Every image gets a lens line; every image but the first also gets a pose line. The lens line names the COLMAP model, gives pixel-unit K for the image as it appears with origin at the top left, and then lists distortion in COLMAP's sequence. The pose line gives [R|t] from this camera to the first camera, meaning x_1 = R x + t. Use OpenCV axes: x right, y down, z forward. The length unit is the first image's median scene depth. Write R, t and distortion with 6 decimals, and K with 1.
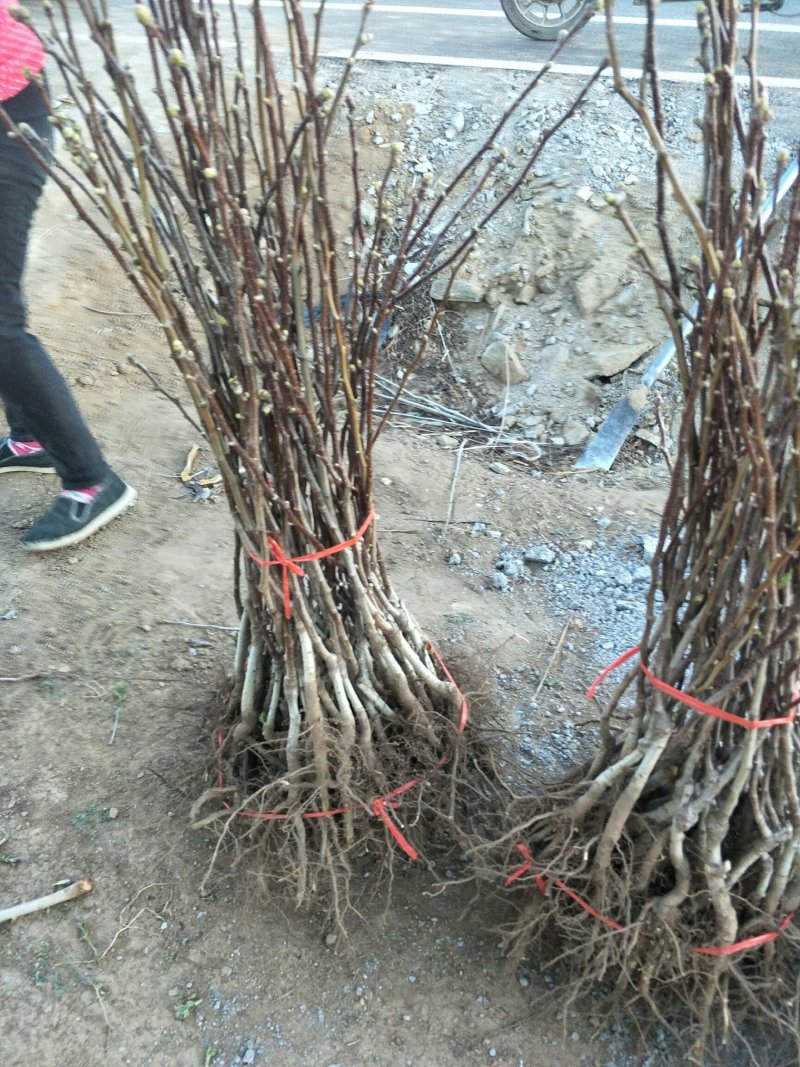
lens RADIAL K [[1012.6, 0, 402.5], [0, 1012.6, 542.2], [0, 0, 1]] dist [0.171814, -0.291640]
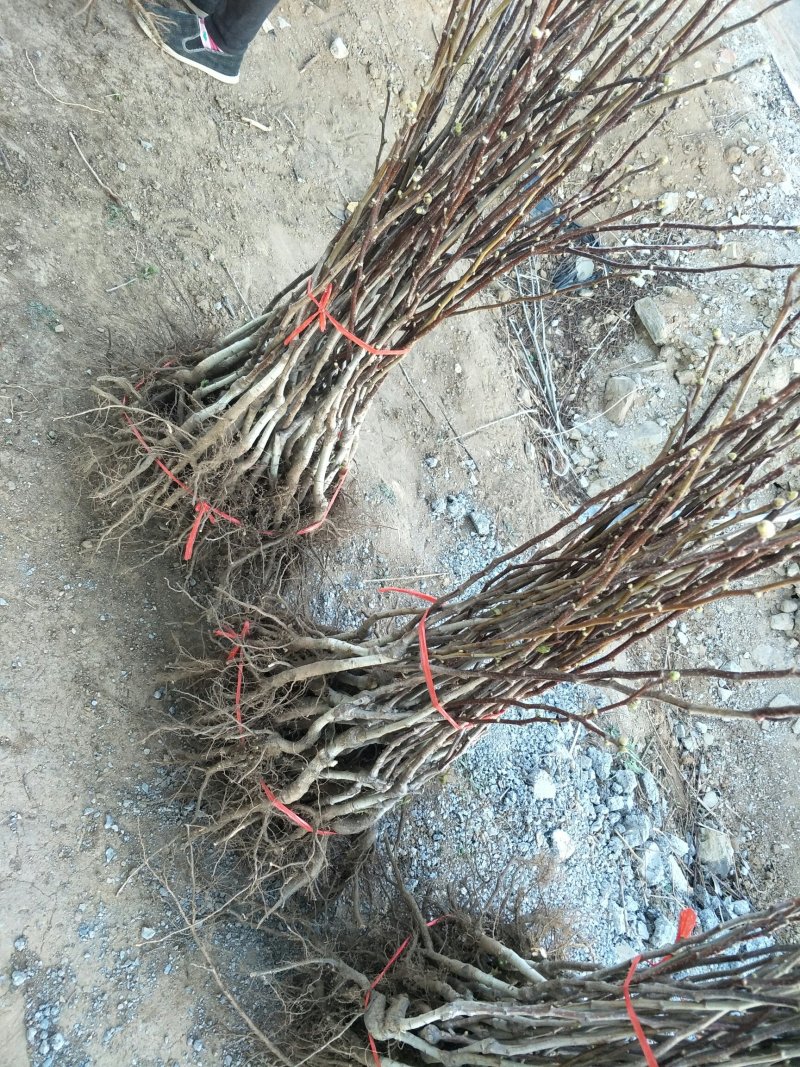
lens RADIAL K [[1012.6, 0, 402.5], [0, 1012.6, 542.2], [0, 0, 1]] dist [0.171814, -0.291640]
pose [[0.578588, 0.814043, 0.050695, 0.078179], [-0.814563, 0.573558, 0.086706, -0.002940], [0.041506, -0.091462, 0.994943, -0.133353]]
